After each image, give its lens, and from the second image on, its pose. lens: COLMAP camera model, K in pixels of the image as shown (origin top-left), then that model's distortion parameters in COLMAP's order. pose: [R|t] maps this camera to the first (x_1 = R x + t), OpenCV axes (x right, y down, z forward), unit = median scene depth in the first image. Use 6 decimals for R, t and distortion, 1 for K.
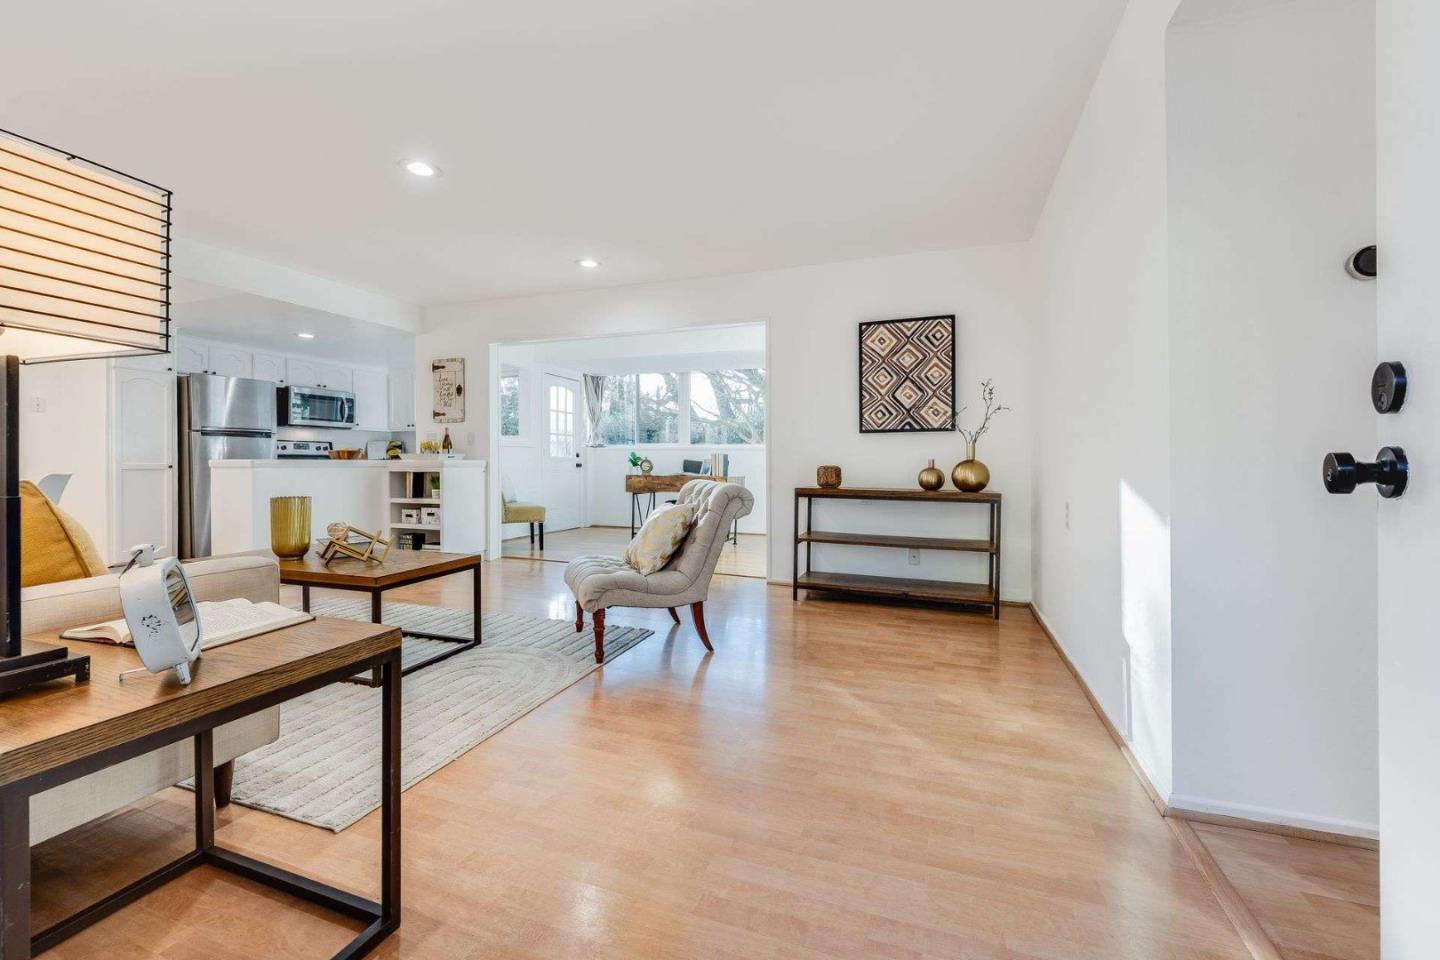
lens RADIAL K [[587.8, 0, 720.4], [0, 587.8, 465.5], [0, 0, 1]] dist [0.001441, 0.000048]
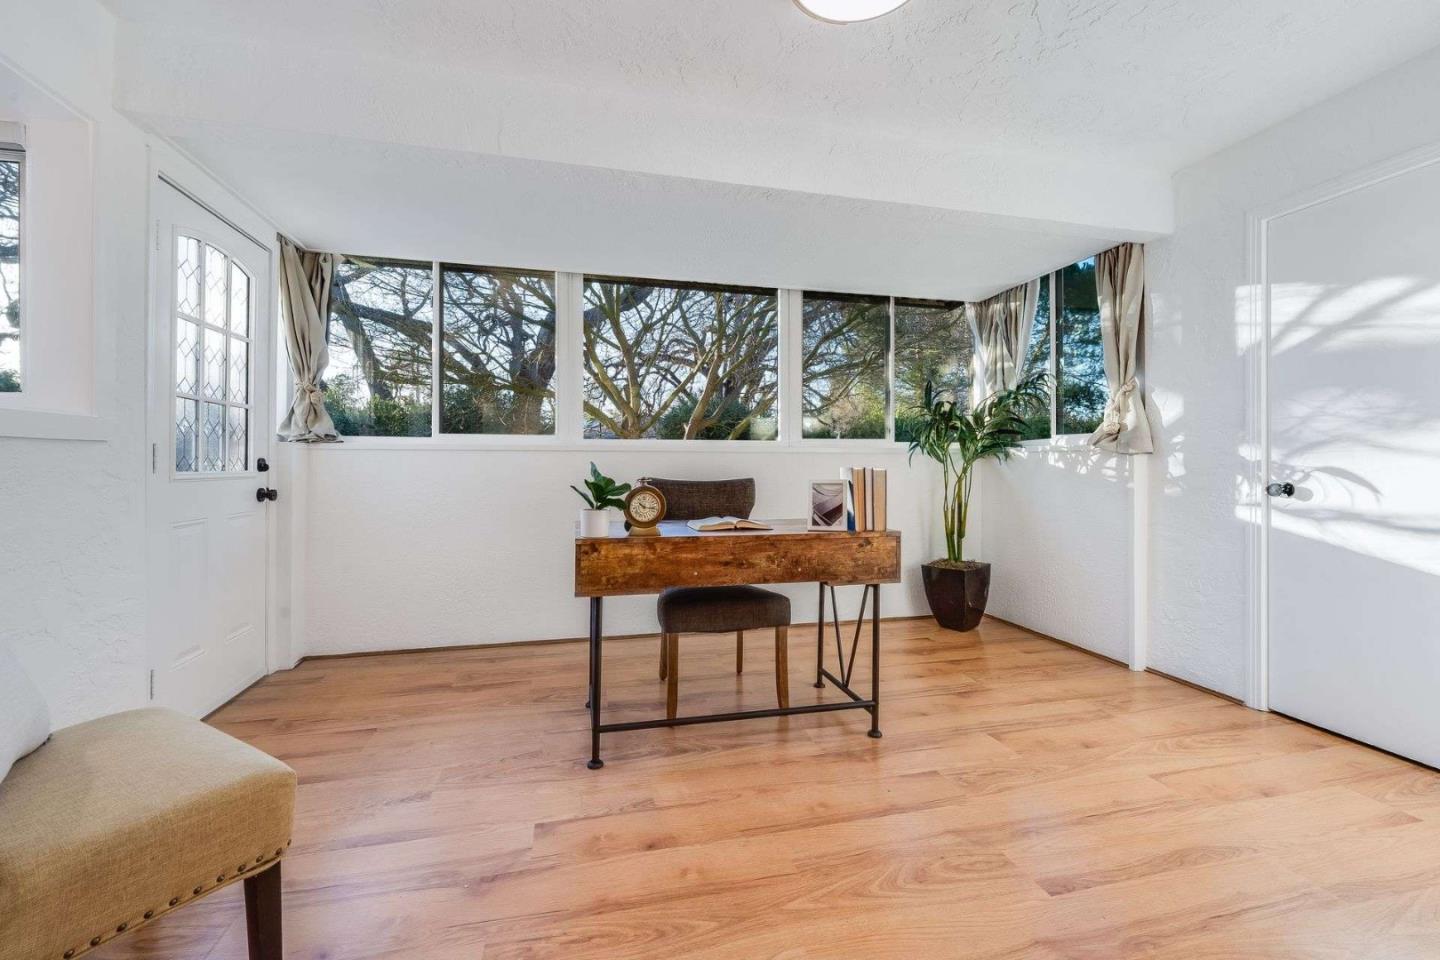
lens RADIAL K [[614.4, 0, 716.5], [0, 614.4, 459.9], [0, 0, 1]] dist [0.001964, -0.000022]
pose [[0.841037, -0.007108, 0.540931, -0.313240], [0.007593, 0.999970, 0.001335, -0.028118], [-0.540924, 0.002984, 0.841066, 0.814902]]
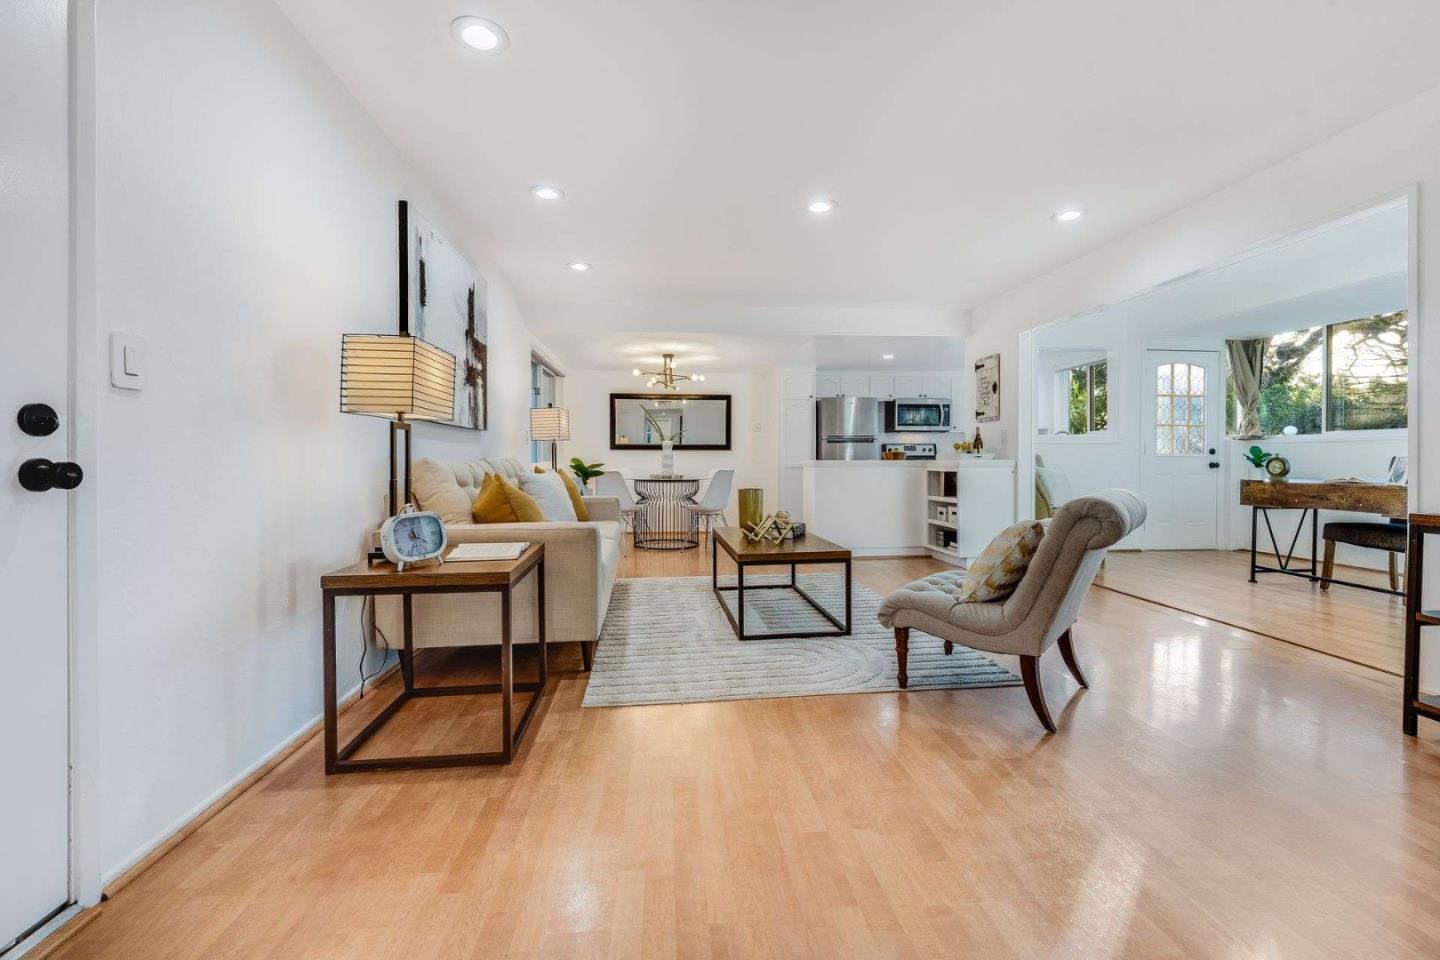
lens RADIAL K [[587.8, 0, 720.4], [0, 587.8, 465.5], [0, 0, 1]] dist [0.001441, 0.000048]
pose [[0.434721, 0.004450, -0.900554, 0.228638], [-0.001834, 0.999990, 0.004056, -0.002875], [0.900563, -0.000112, 0.434725, 0.172098]]
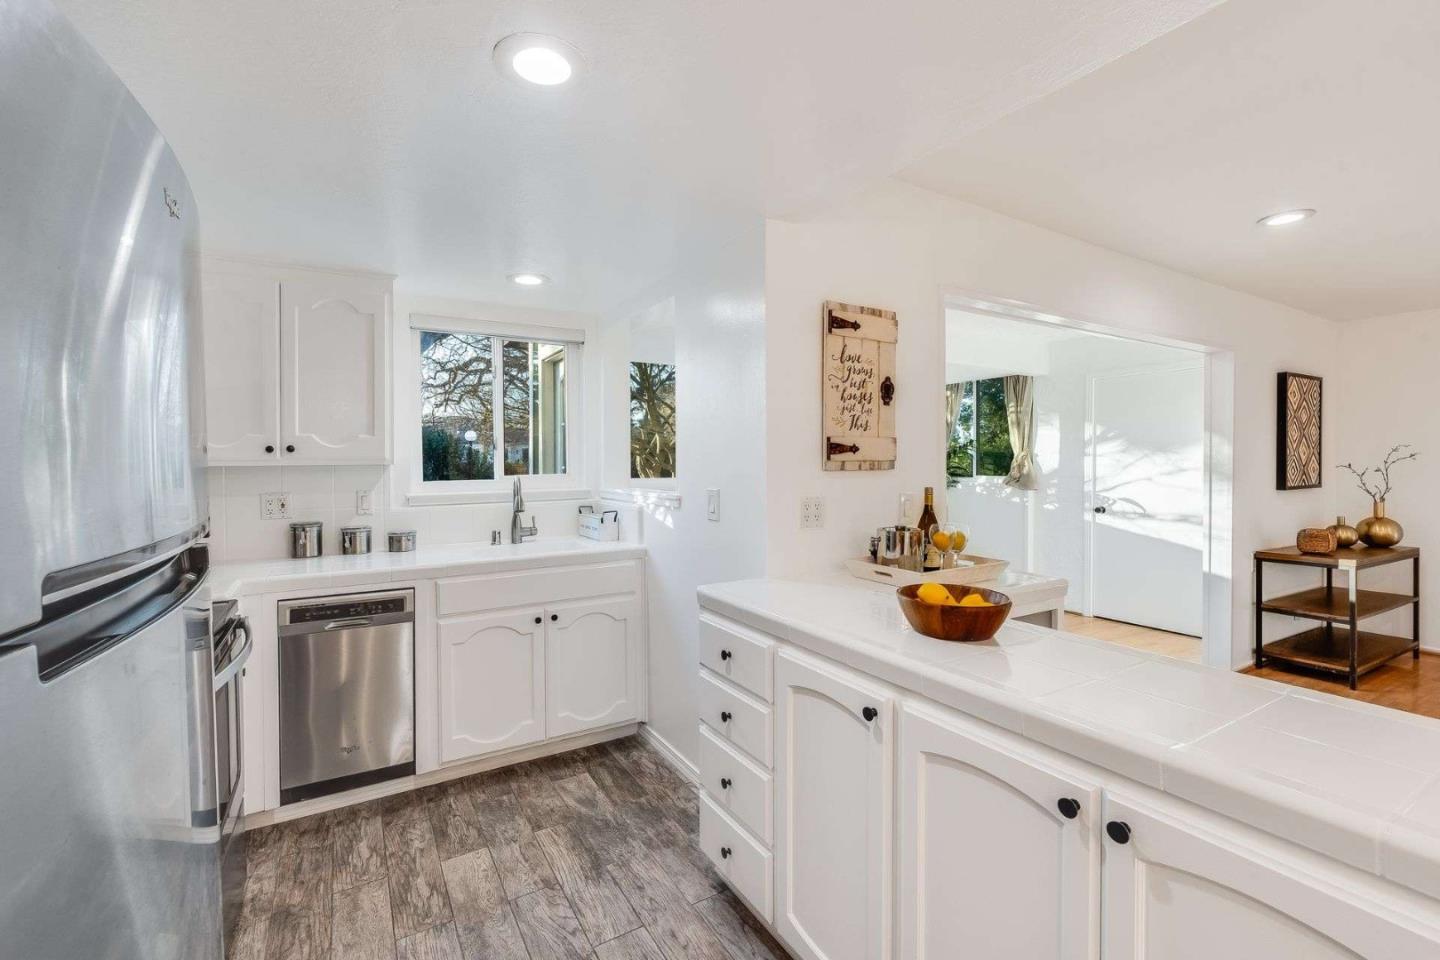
lens RADIAL K [[587.8, 0, 720.4], [0, 587.8, 465.5], [0, 0, 1]] dist [0.001441, 0.000048]
pose [[0.659924, -0.004728, 0.751318, -0.817105], [0.003861, 0.999988, 0.002901, -0.077763], [-0.751323, 0.000987, 0.659934, 0.813468]]
